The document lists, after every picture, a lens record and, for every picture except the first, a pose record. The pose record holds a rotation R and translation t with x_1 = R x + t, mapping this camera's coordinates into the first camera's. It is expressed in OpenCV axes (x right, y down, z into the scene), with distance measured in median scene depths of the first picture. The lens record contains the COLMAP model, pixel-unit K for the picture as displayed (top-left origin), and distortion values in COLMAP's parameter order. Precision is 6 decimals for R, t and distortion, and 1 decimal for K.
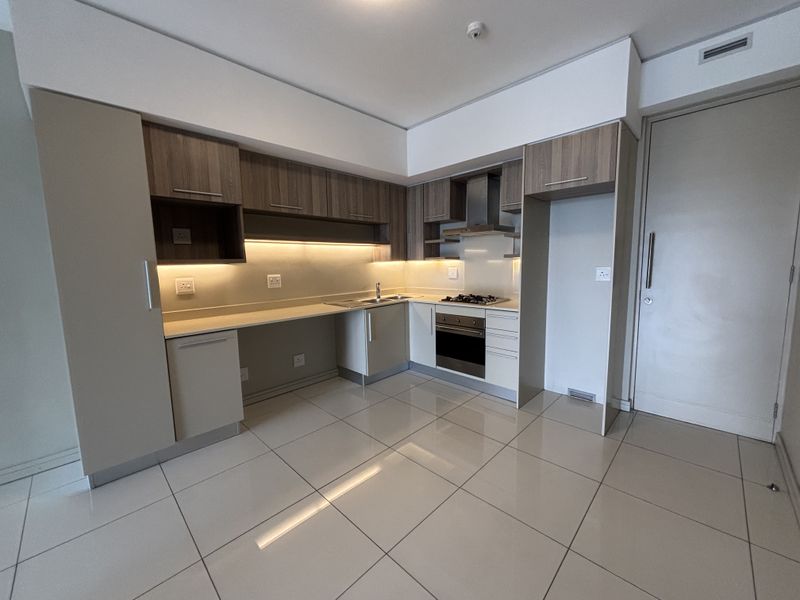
lens RADIAL K [[320.5, 0, 400.0], [0, 320.5, 300.0], [0, 0, 1]] dist [-0.000430, 0.000141]
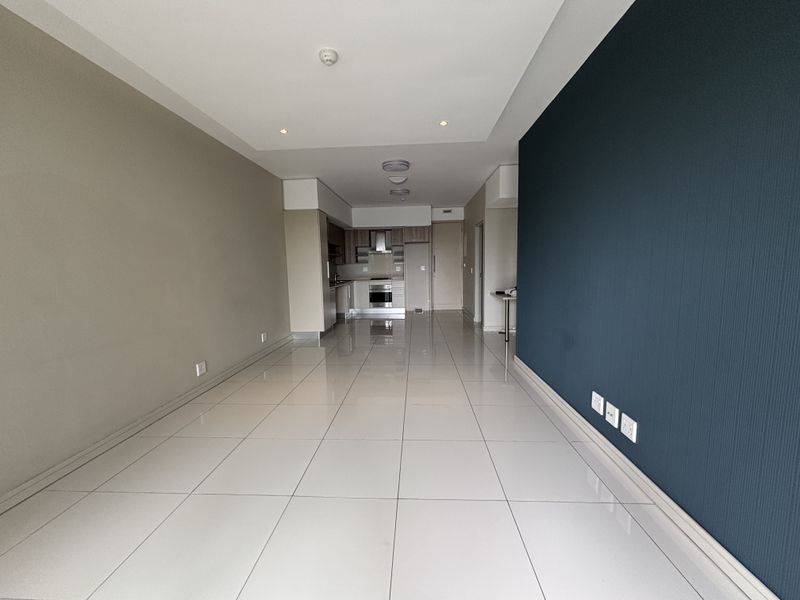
lens RADIAL K [[320.5, 0, 400.0], [0, 320.5, 300.0], [0, 0, 1]] dist [-0.000430, 0.000141]
pose [[0.755675, -0.068512, 0.651353, -1.496581], [0.081606, 0.996613, 0.010152, 0.174043], [-0.649842, 0.045482, 0.758707, -1.130849]]
